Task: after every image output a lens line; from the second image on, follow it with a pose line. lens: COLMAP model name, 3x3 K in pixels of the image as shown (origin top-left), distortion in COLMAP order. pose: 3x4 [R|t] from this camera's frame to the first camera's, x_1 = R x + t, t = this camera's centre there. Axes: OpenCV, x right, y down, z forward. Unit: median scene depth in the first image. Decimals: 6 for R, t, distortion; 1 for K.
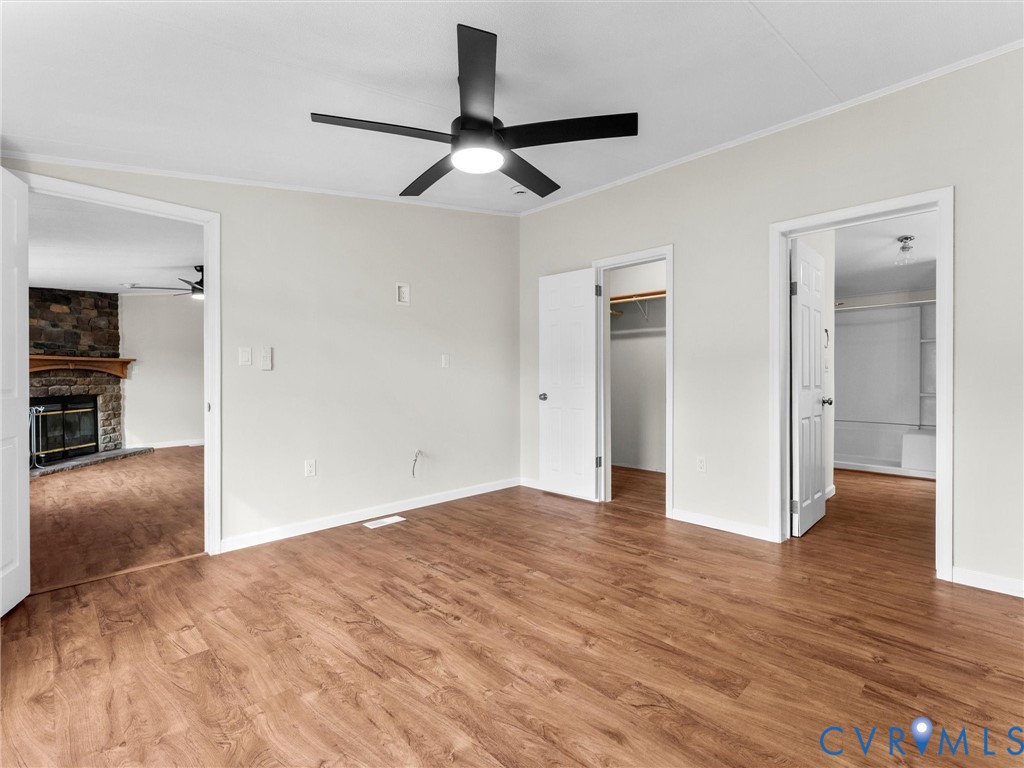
lens RADIAL K [[485.0, 0, 506.0], [0, 485.0, 381.2], [0, 0, 1]] dist [-0.000225, -0.000321]
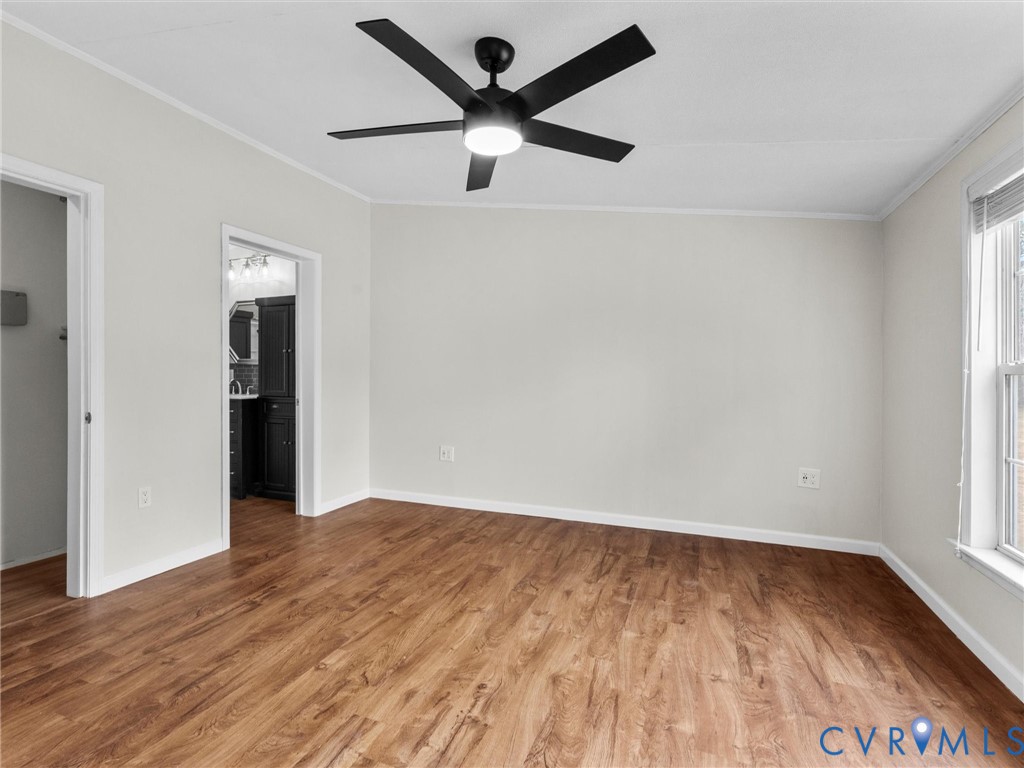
lens RADIAL K [[485.0, 0, 506.0], [0, 485.0, 381.2], [0, 0, 1]] dist [-0.000225, -0.000321]
pose [[-0.402094, -0.009344, 0.915551, -0.761910], [0.010508, 0.999835, 0.014820, -0.024988], [-0.915538, 0.015580, -0.401929, 1.149370]]
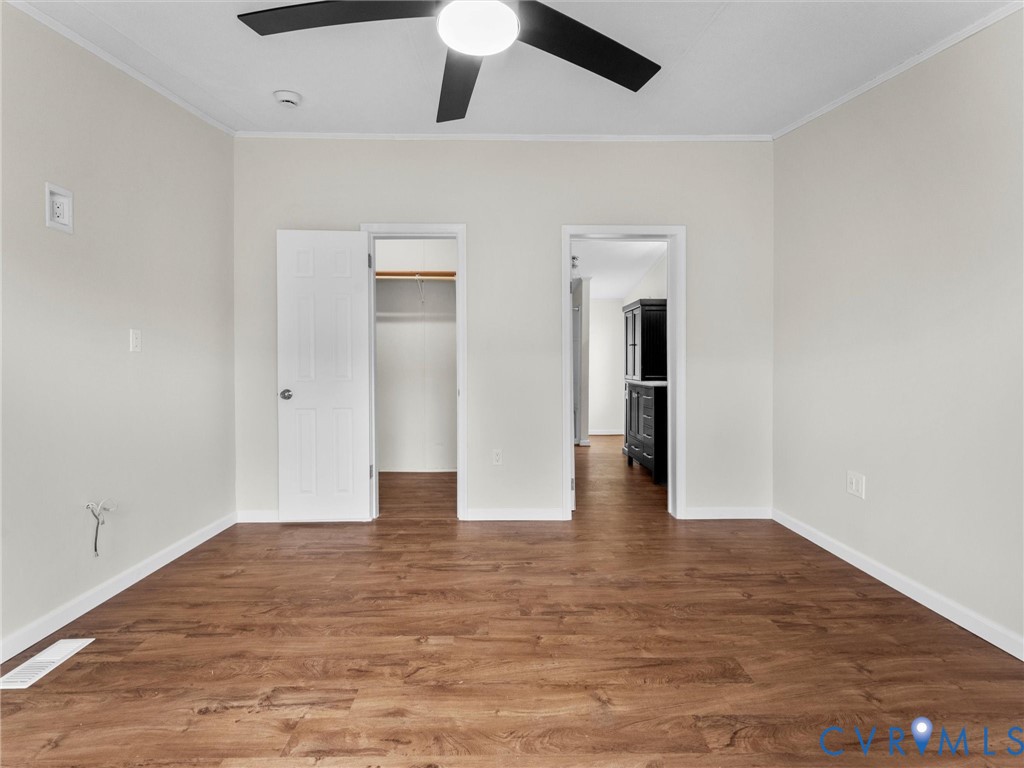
lens RADIAL K [[488.6, 0, 515.3], [0, 488.6, 369.7], [0, 0, 1]] dist [-0.001097, -0.000424]
pose [[0.676918, -0.005385, 0.736038, -0.427375], [0.006437, 0.999978, 0.001396, -0.007411], [-0.736030, 0.003793, 0.676938, 0.458320]]
